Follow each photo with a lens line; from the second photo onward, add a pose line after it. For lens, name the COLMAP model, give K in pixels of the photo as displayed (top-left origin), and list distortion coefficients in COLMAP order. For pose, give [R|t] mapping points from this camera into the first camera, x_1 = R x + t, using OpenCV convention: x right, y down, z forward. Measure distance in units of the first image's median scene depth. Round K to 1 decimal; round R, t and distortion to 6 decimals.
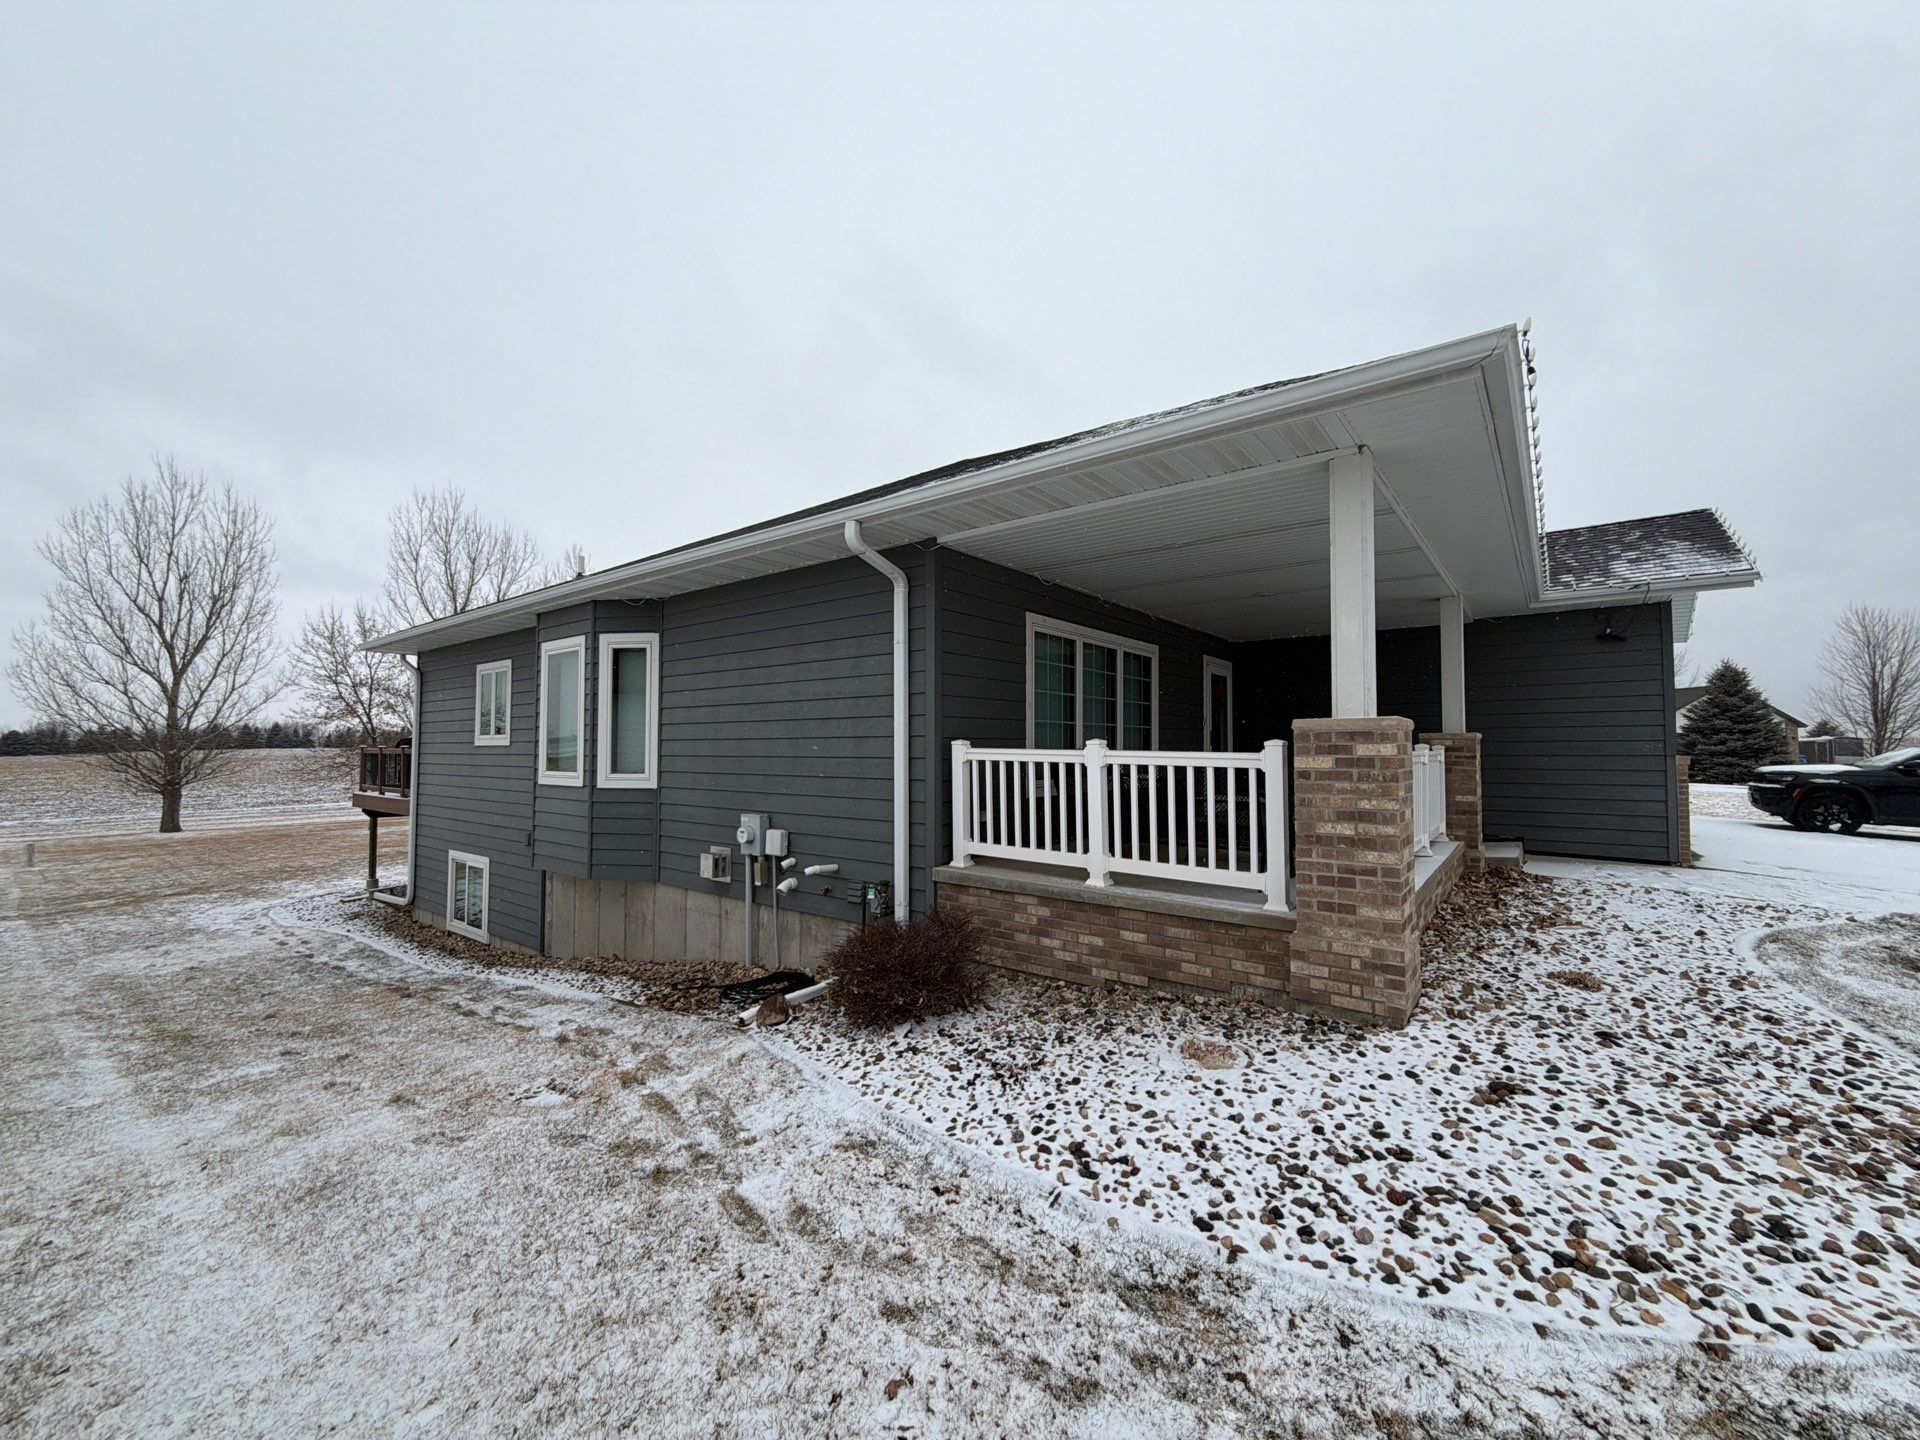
lens RADIAL K [[773.9, 0, 959.7], [0, 773.9, 717.0], [0, 0, 1]] dist [-0.000768, -0.000001]
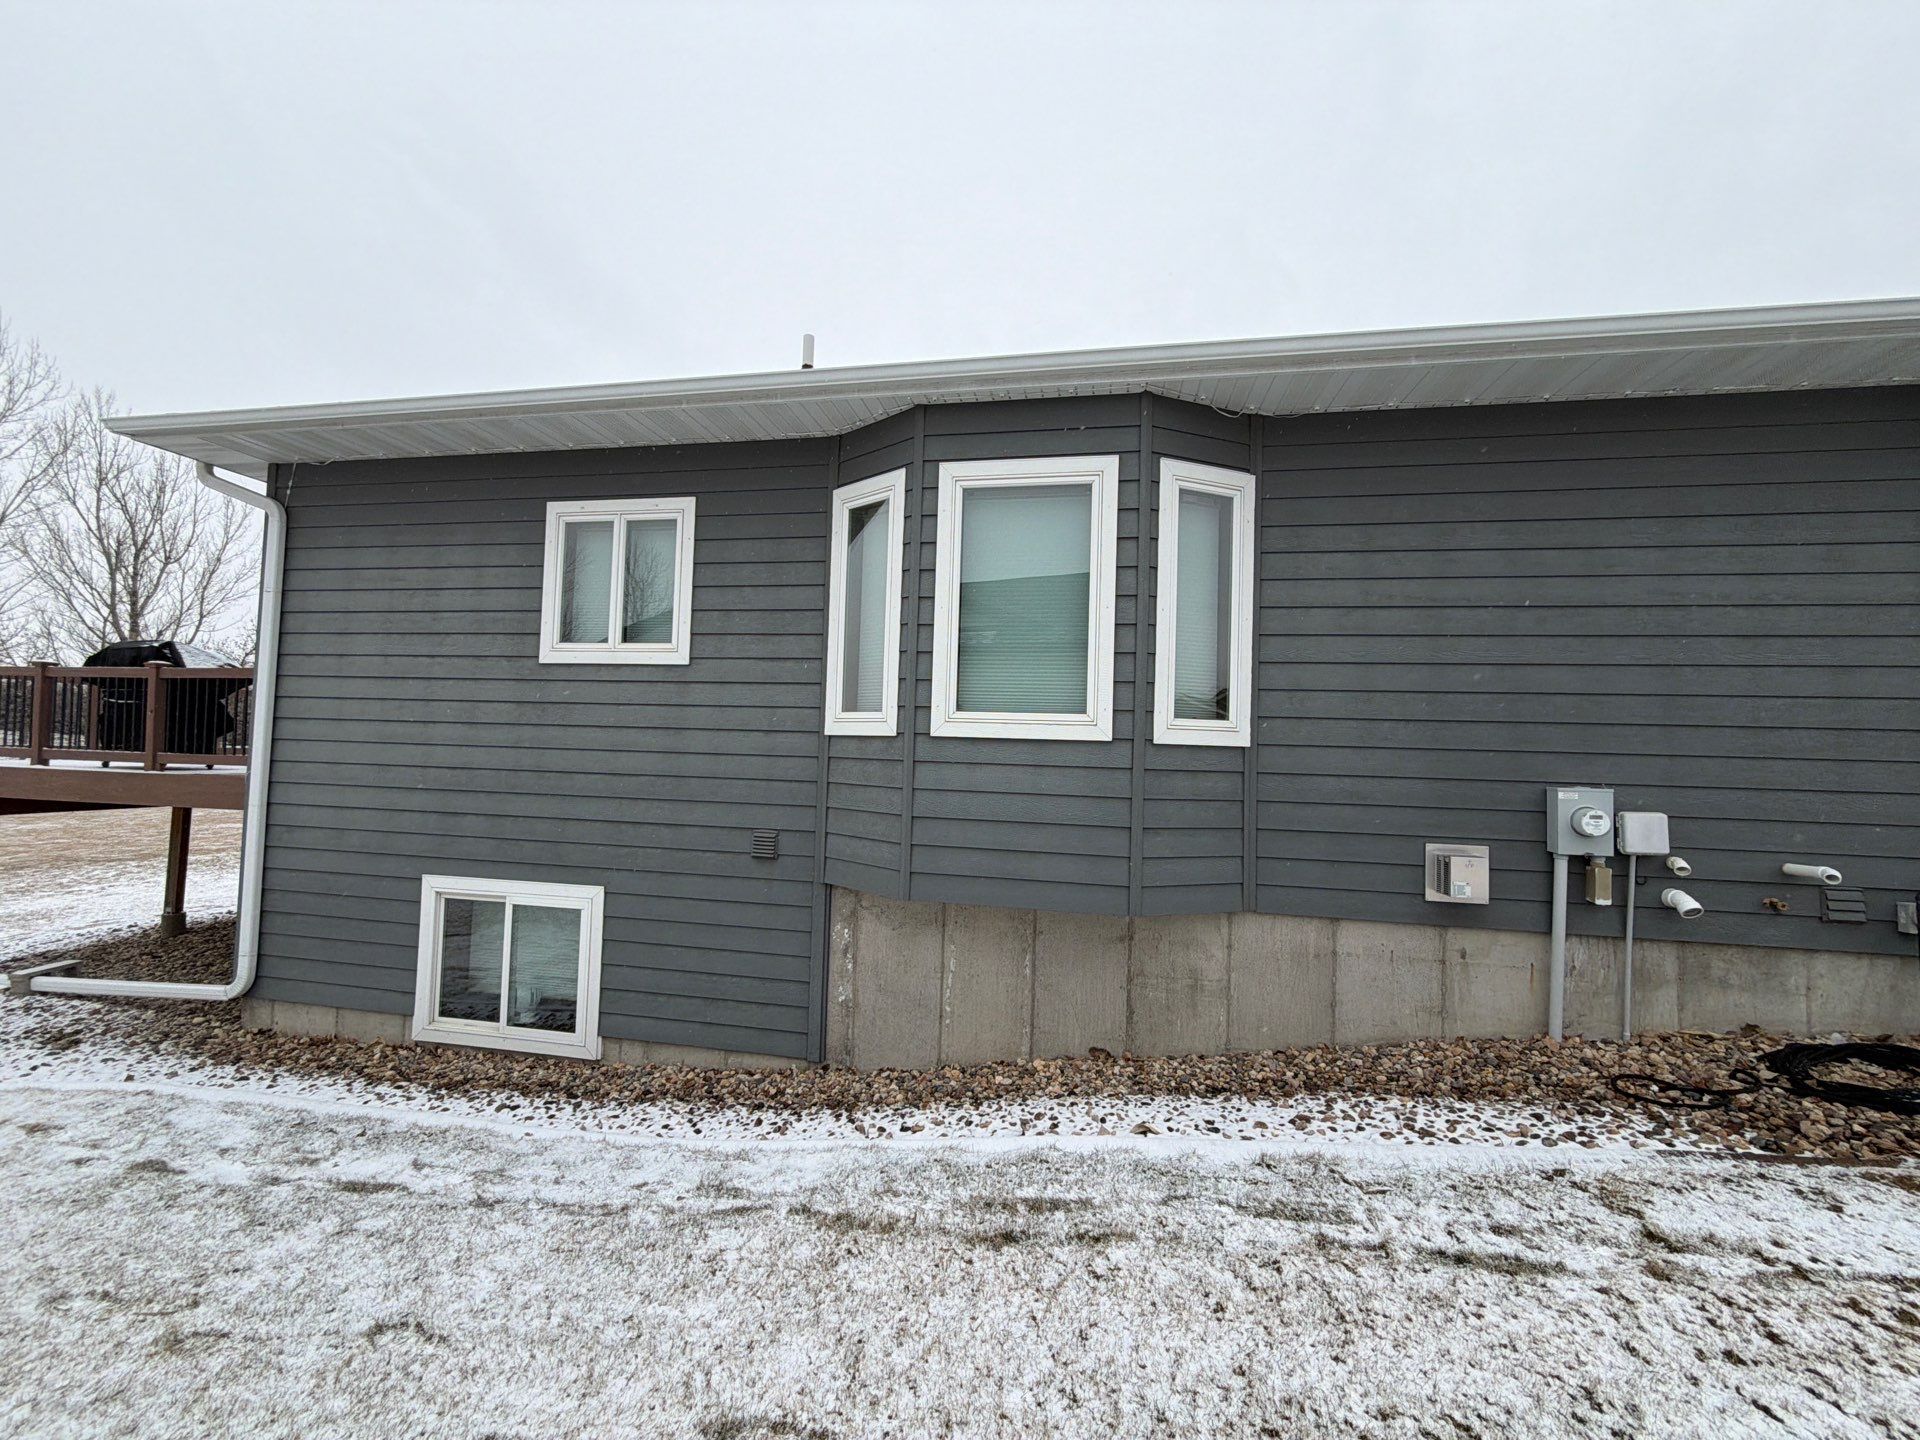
lens RADIAL K [[773.9, 0, 959.7], [0, 773.9, 717.0], [0, 0, 1]] dist [-0.000768, -0.000001]
pose [[0.884128, 0.042394, 0.465318, -0.850917], [-0.047626, 0.998865, -0.000513, 0.081443], [-0.464812, -0.021707, 0.885143, 0.600766]]
